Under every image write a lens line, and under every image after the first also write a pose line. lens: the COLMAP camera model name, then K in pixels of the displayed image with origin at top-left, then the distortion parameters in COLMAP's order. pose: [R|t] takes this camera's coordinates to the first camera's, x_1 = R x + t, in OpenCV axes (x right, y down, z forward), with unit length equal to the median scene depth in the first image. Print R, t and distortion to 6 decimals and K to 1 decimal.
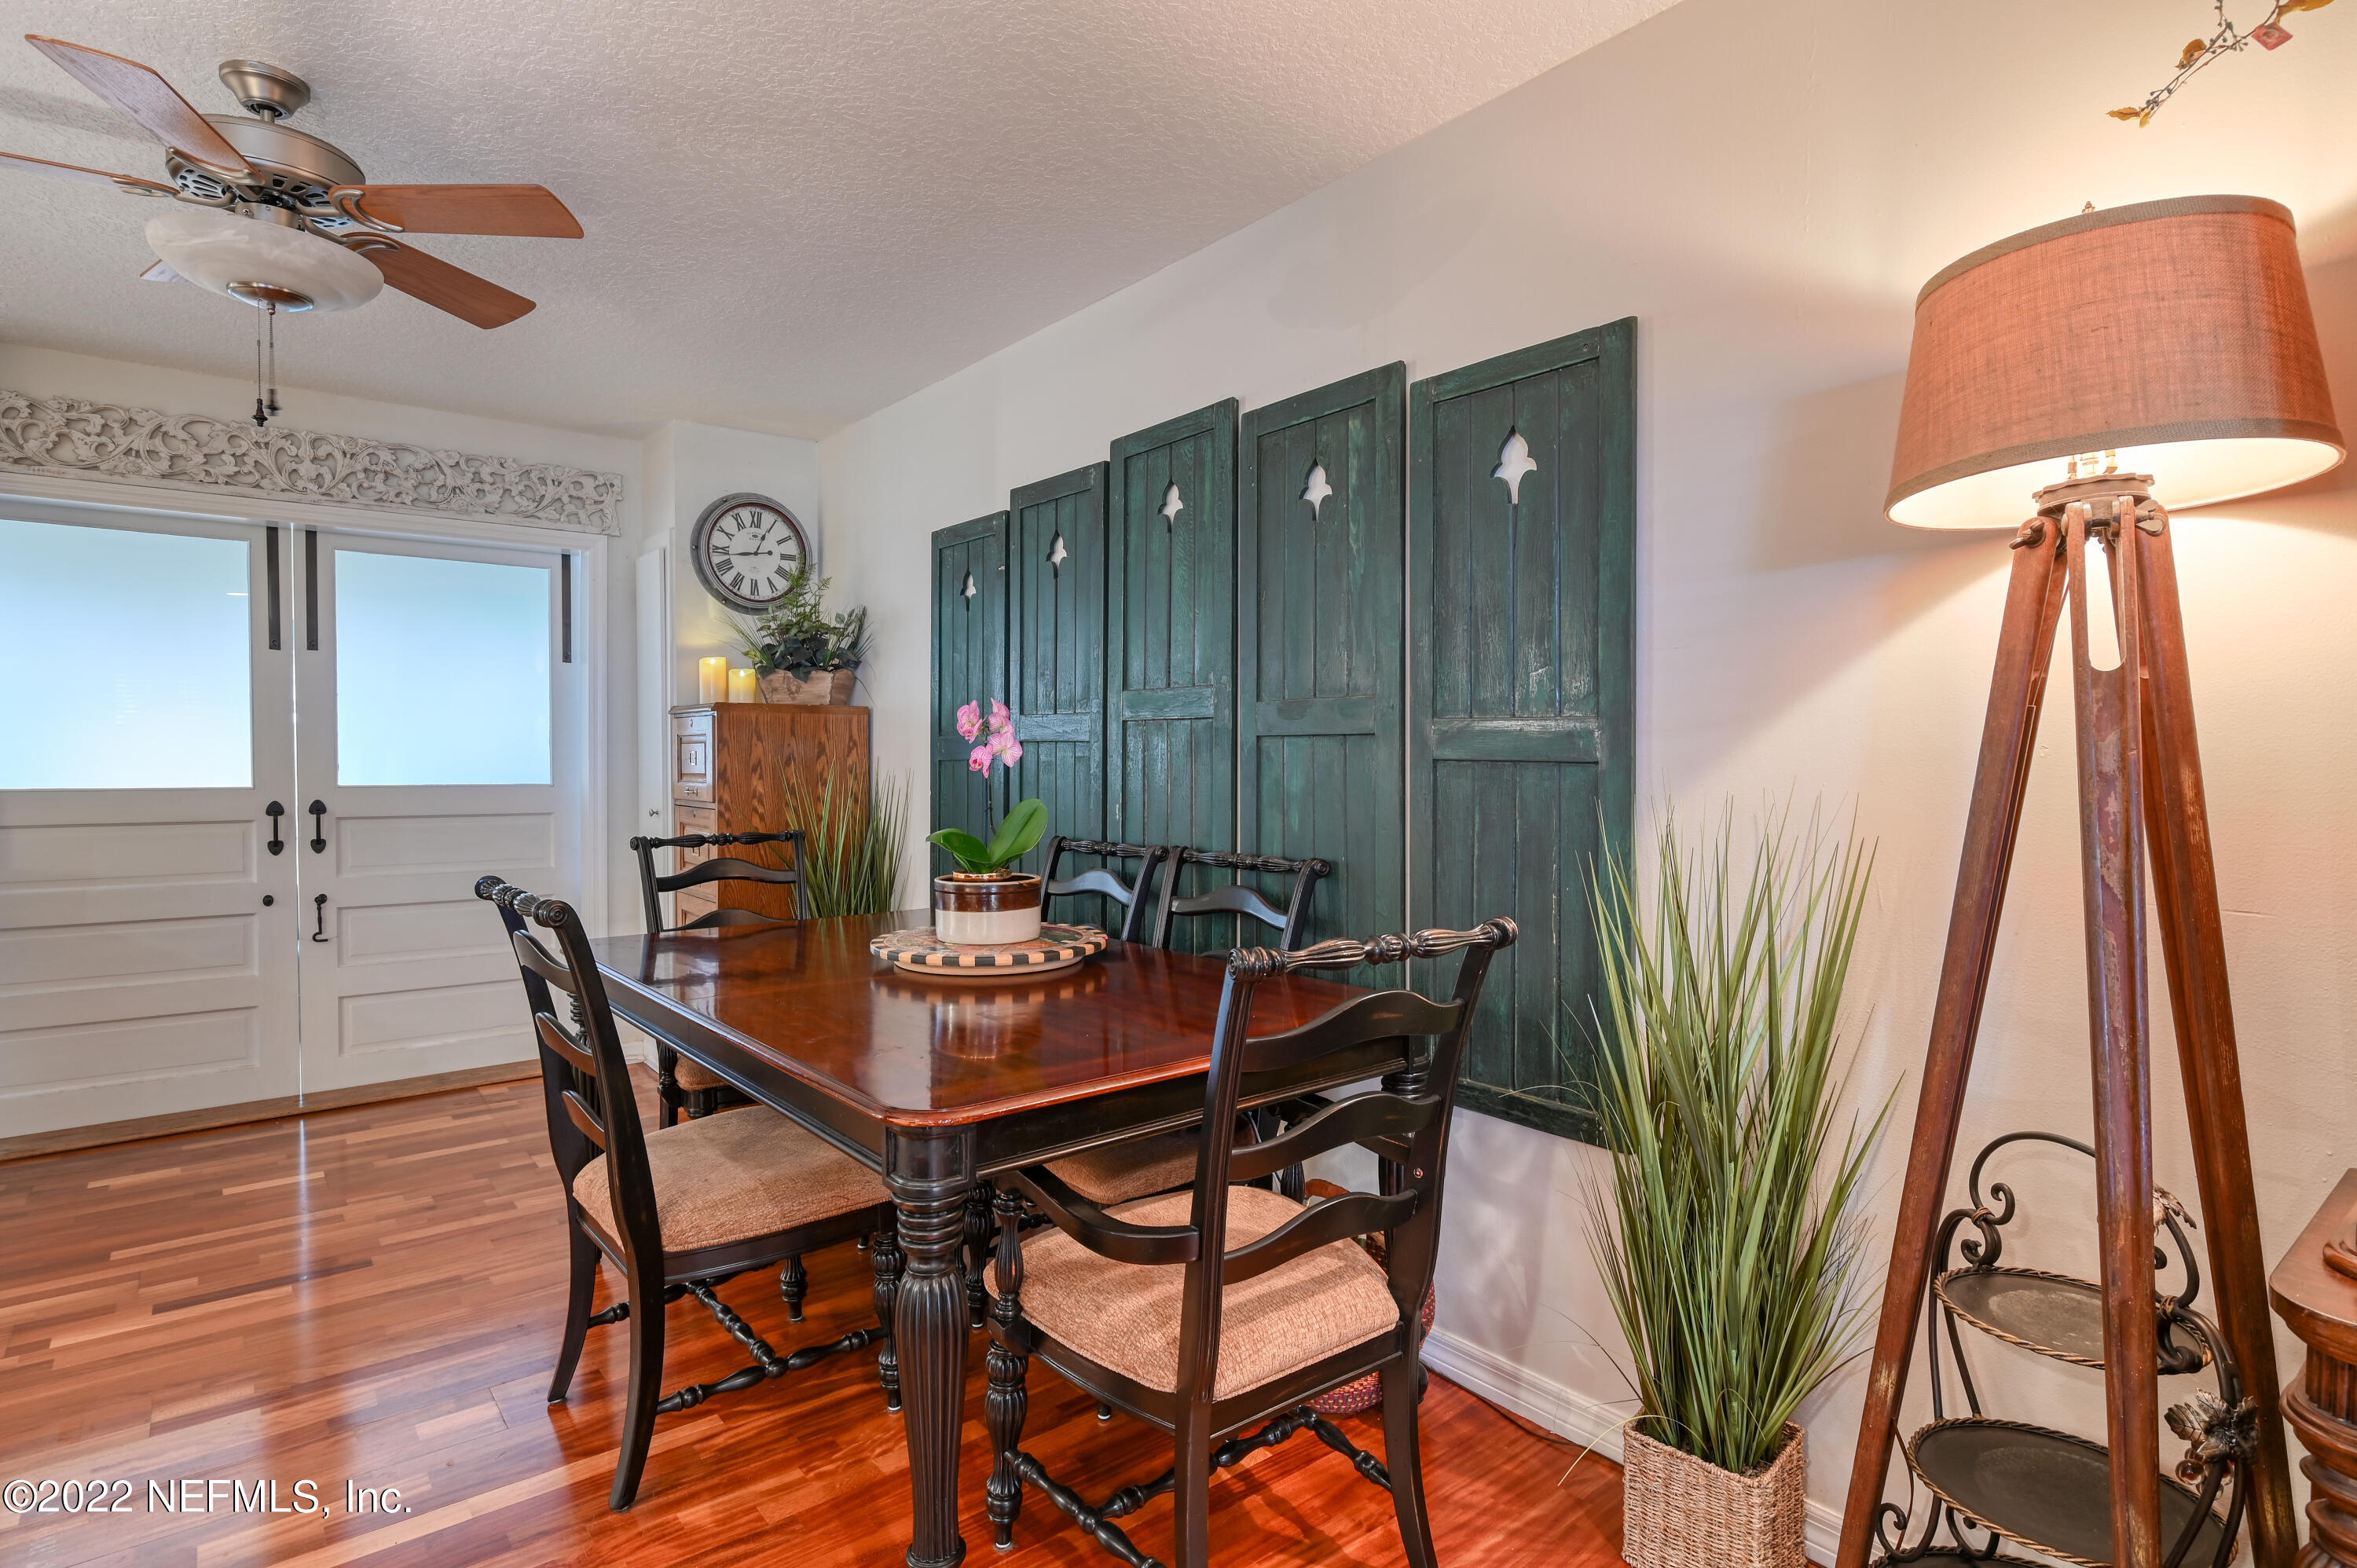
lens RADIAL K [[1171.0, 0, 1179.8], [0, 1171.0, 772.9], [0, 0, 1]] dist [0.000374, 0.001564]
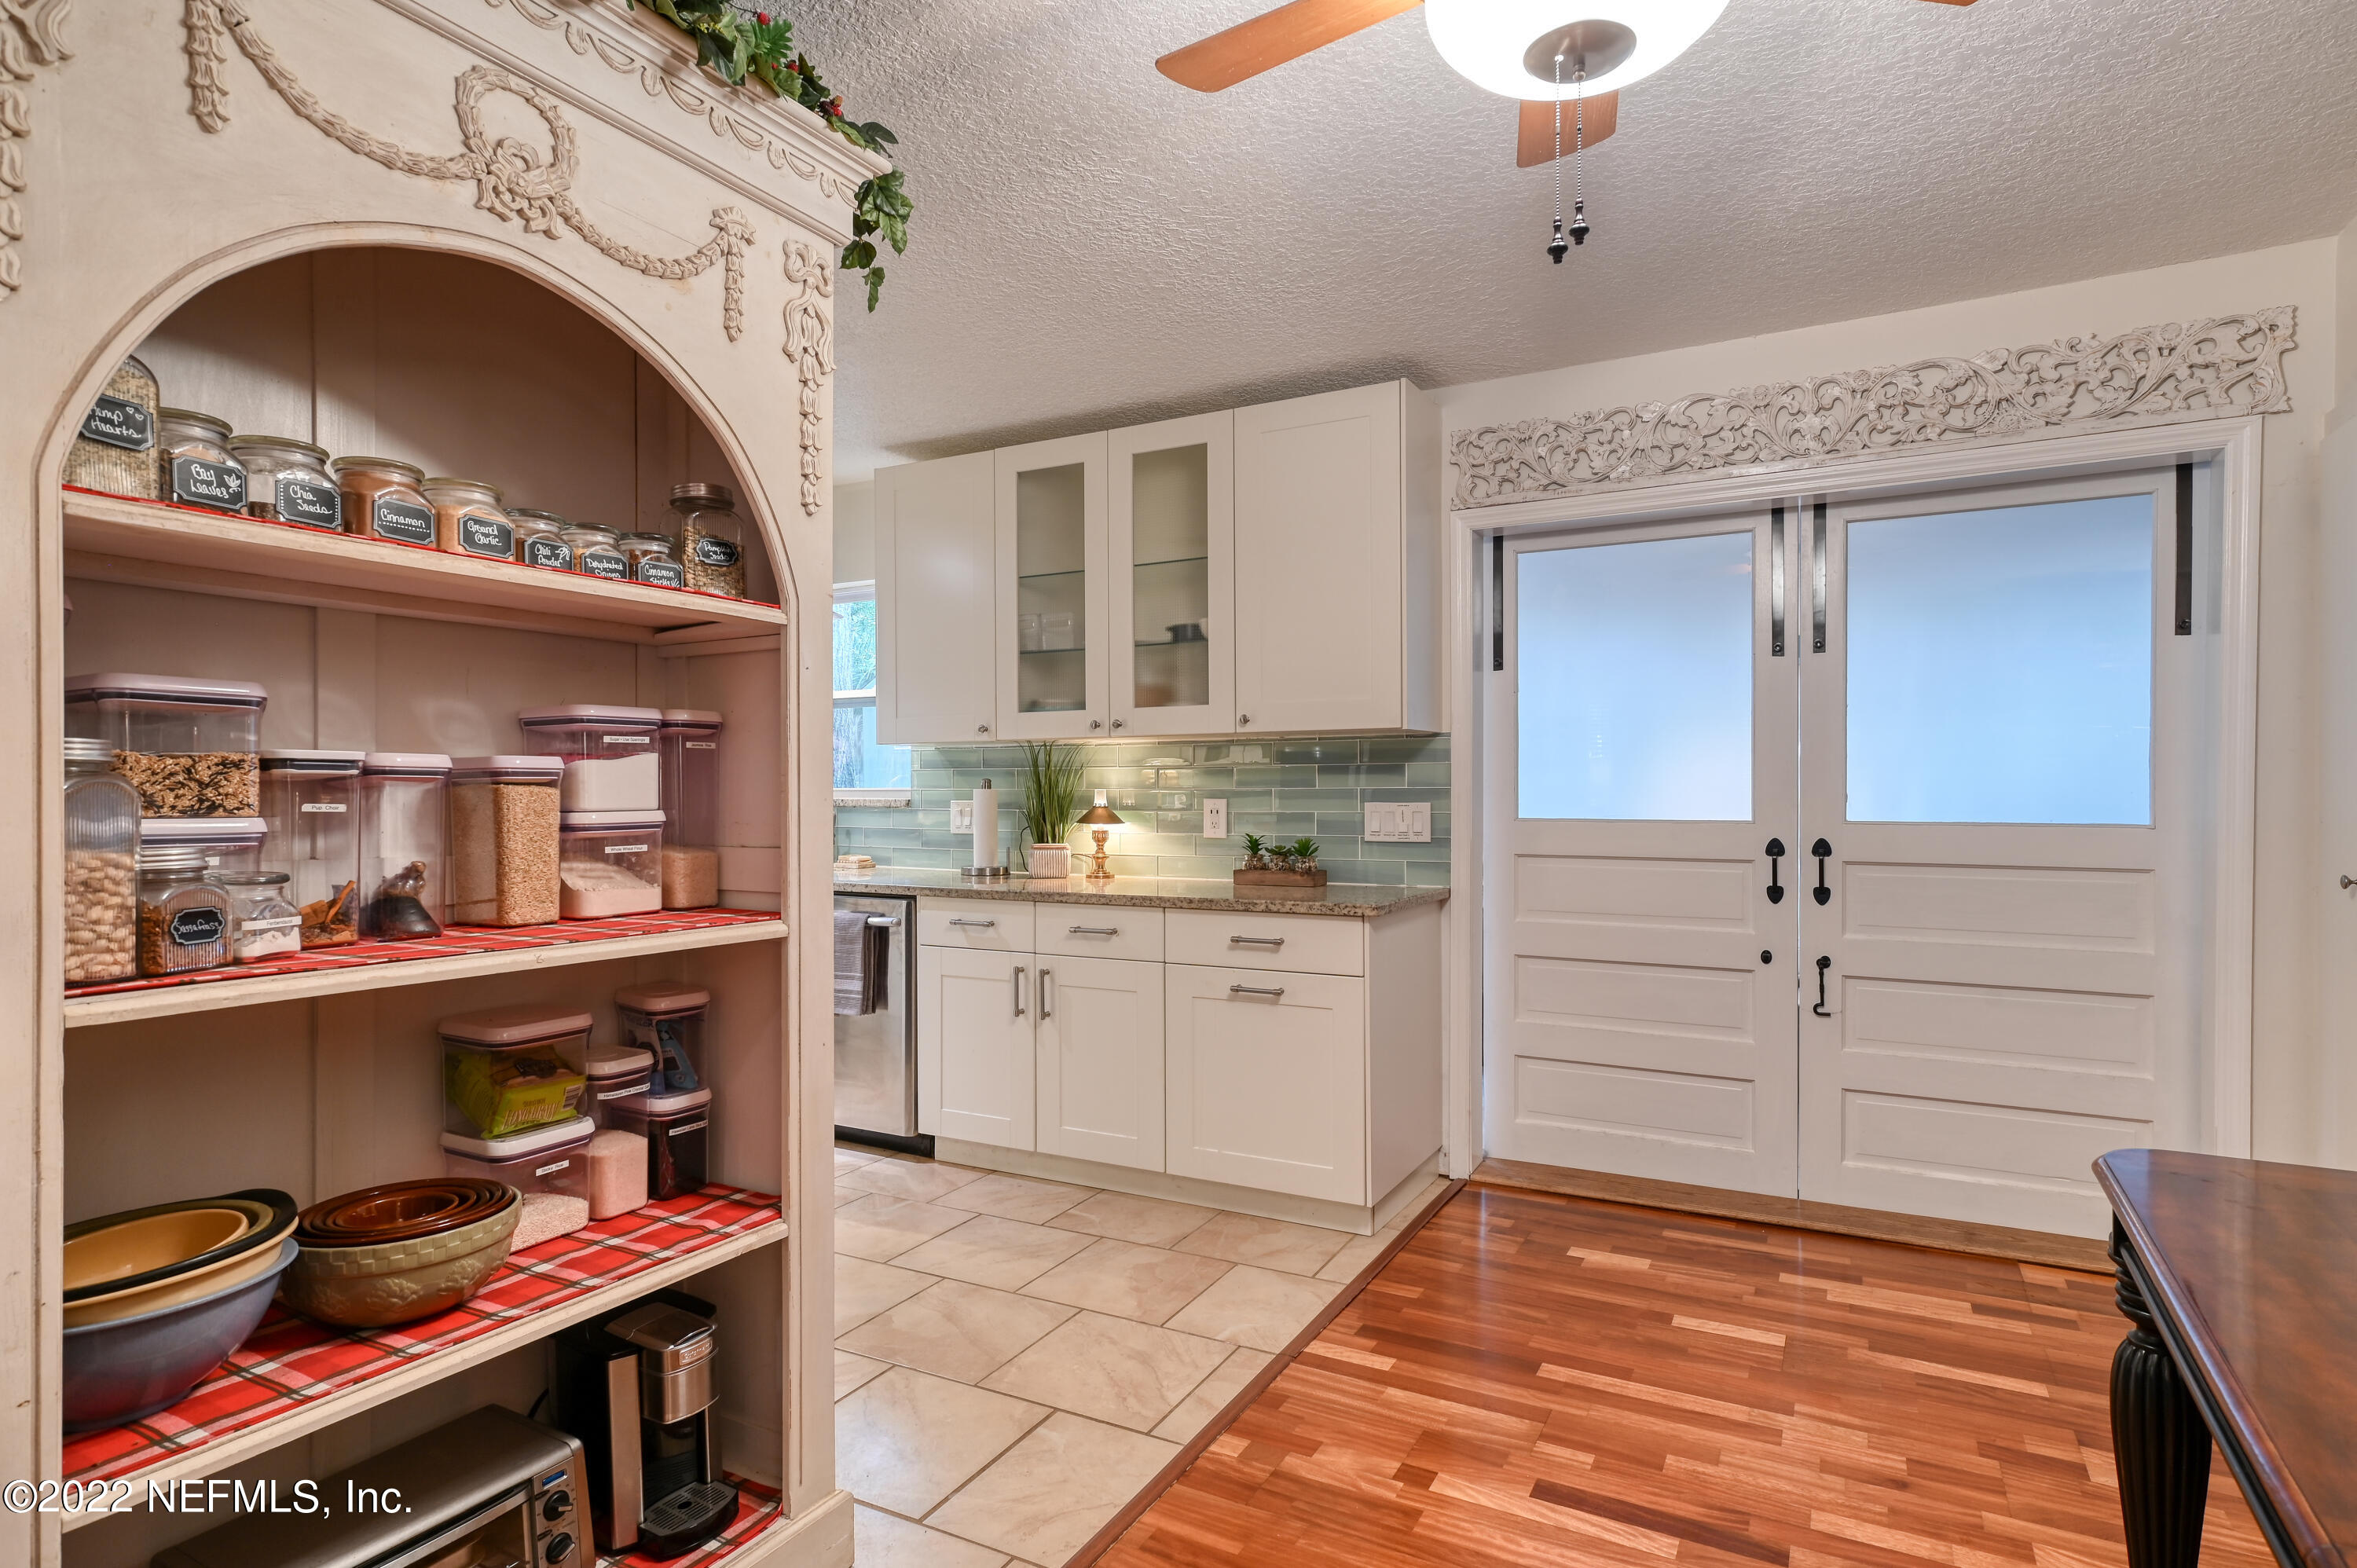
lens RADIAL K [[1238.9, 0, 1176.5], [0, 1238.9, 809.0], [0, 0, 1]] dist [0.003017, 0.001954]
pose [[0.378902, 0.015926, -0.925300, -0.119466], [-0.005536, 0.999873, 0.014942, -0.007562], [0.925420, -0.000539, 0.378942, 0.274303]]
